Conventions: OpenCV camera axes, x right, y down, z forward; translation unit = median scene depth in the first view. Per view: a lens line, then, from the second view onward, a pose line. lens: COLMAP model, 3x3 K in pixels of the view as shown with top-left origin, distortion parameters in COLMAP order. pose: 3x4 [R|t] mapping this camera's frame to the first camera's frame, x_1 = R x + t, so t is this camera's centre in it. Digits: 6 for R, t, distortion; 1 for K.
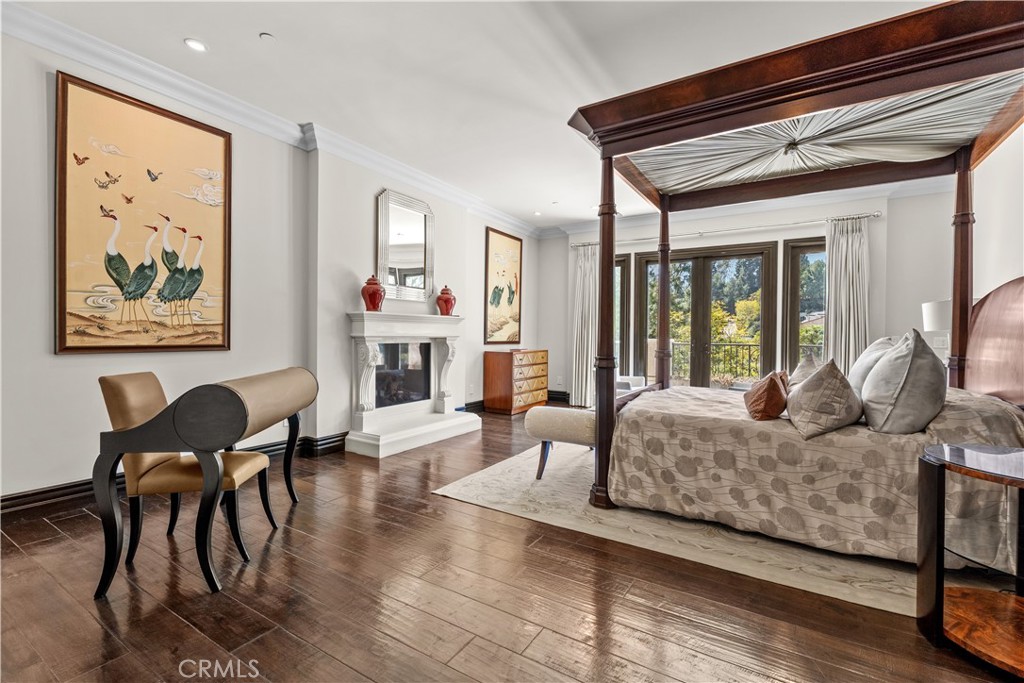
lens RADIAL K [[469.8, 0, 492.6], [0, 469.8, 343.5], [0, 0, 1]] dist [0.000601, -0.001623]
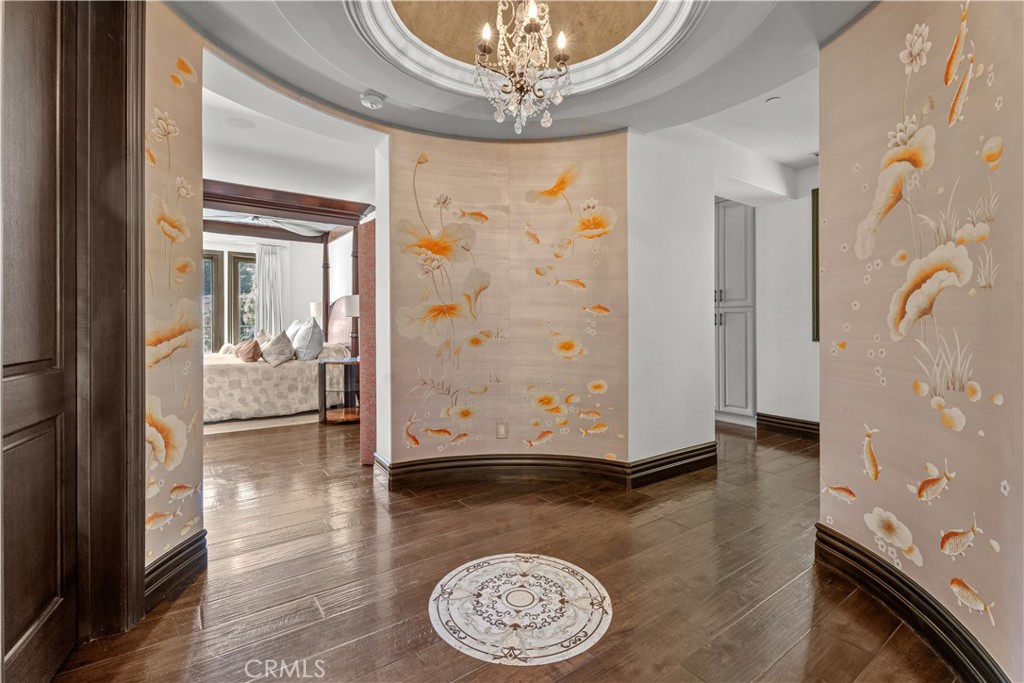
lens RADIAL K [[469.8, 0, 513.0], [0, 469.8, 334.9], [0, 0, 1]] dist [0.000601, -0.001623]
pose [[0.385762, -0.030464, 0.922095, -0.865270], [0.010757, 0.999535, 0.028522, 0.004940], [-0.922536, -0.001084, 0.385911, -0.815970]]
